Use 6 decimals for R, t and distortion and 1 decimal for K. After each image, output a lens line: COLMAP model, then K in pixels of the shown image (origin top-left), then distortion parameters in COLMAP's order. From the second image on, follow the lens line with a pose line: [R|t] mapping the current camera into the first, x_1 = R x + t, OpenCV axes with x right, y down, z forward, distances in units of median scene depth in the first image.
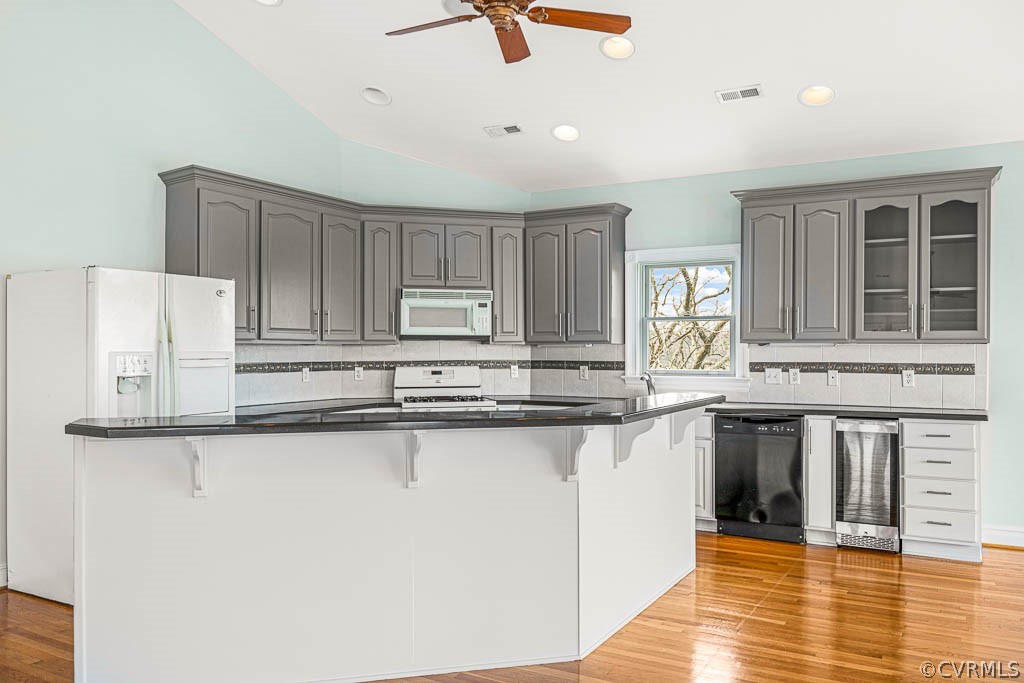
lens RADIAL K [[803.4, 0, 512.0], [0, 803.4, 341.5], [0, 0, 1]] dist [0.005850, 0.001111]
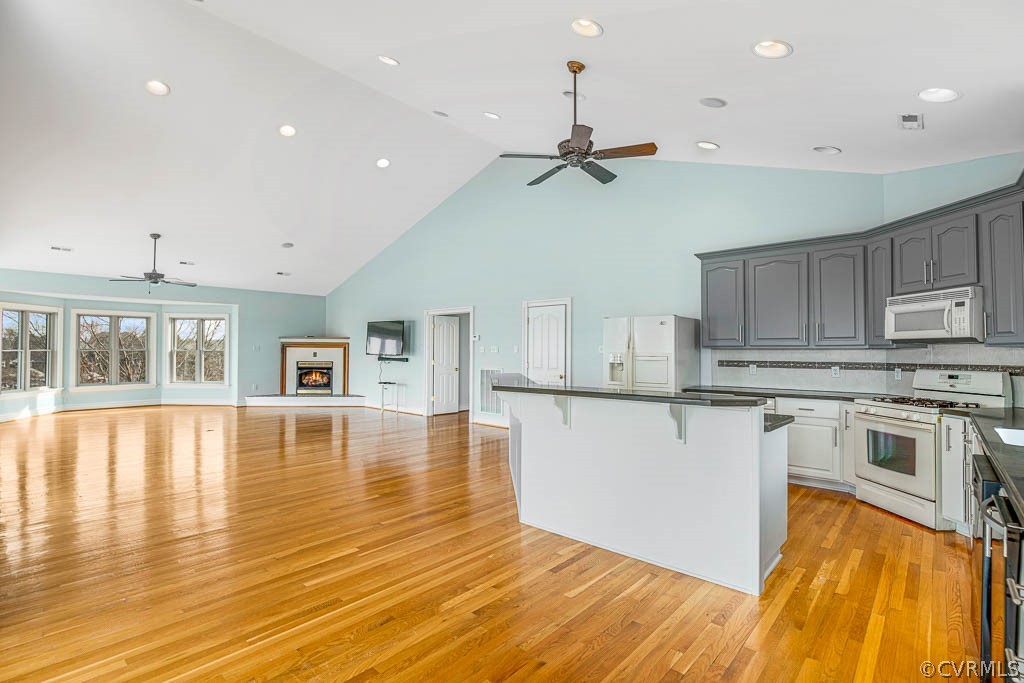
lens RADIAL K [[458.7, 0, 520.2], [0, 458.7, 344.0], [0, 0, 1]] dist [-0.001246, -0.000401]
pose [[-0.168469, -0.018755, -0.985529, 0.579631], [0.003356, 0.999802, -0.019600, 0.008743], [0.985701, -0.006609, -0.168372, 0.617664]]
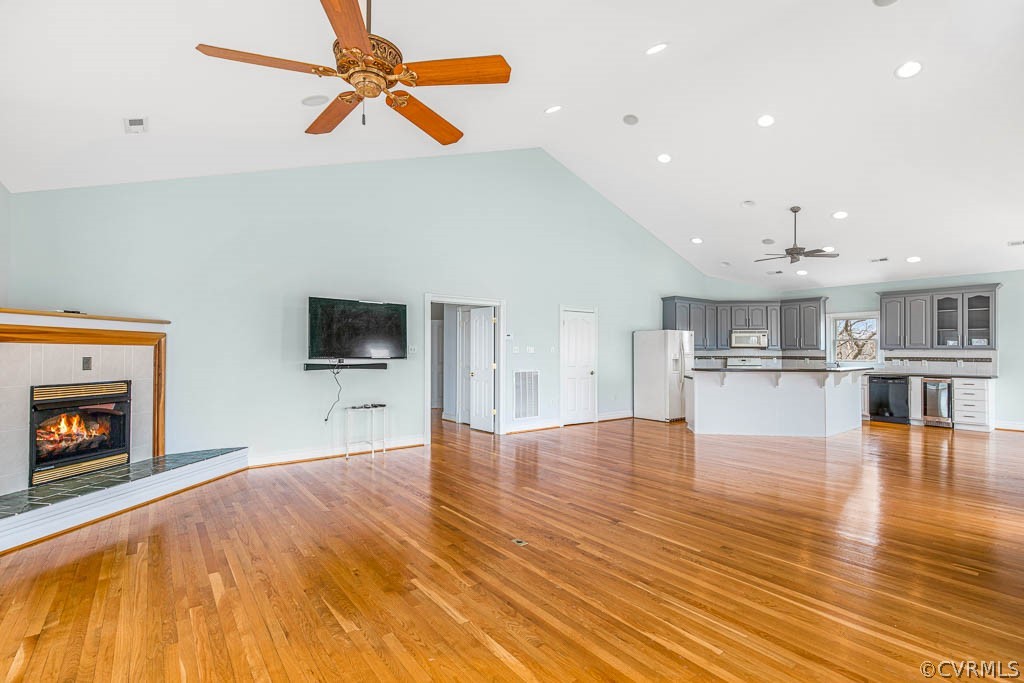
lens RADIAL K [[458.7, 0, 520.2], [0, 458.7, 344.0], [0, 0, 1]] dist [-0.001246, -0.000401]
pose [[0.923334, -0.004572, -0.383971, -0.209528], [0.002273, 0.999977, -0.006443, -0.008869], [0.383992, 0.005077, 0.923322, -0.769906]]
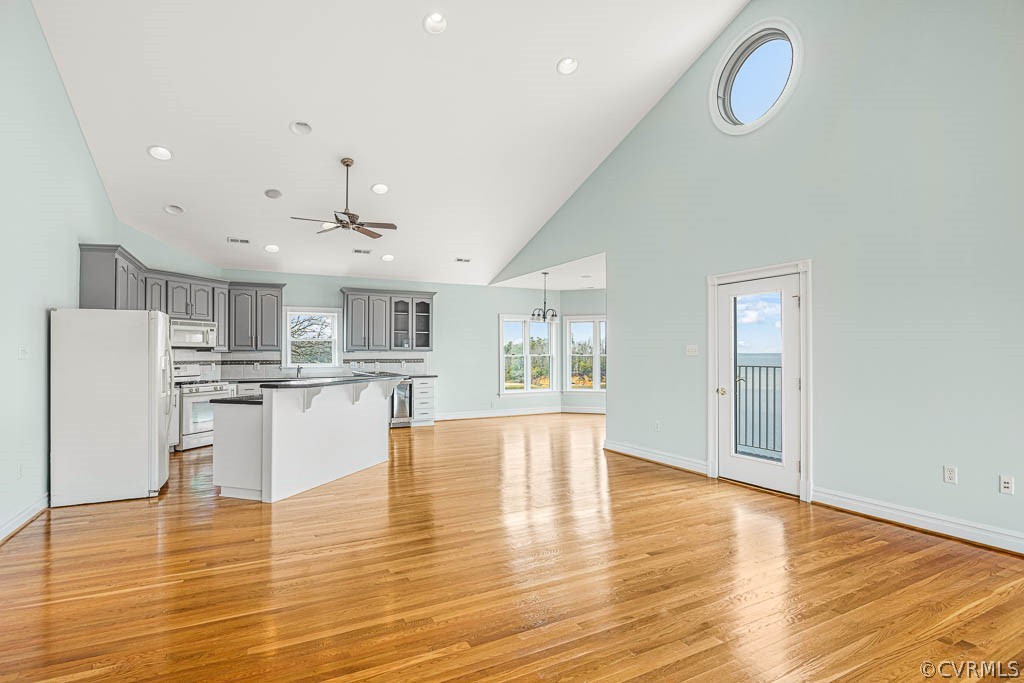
lens RADIAL K [[516.3, 0, 488.0], [0, 516.3, 345.3], [0, 0, 1]] dist [-0.000766, -0.000121]
pose [[0.565061, 0.010422, 0.824984, -0.673886], [-0.002969, 0.999939, -0.010598, -0.000489], [-0.825044, 0.003539, 0.565057, -0.185265]]
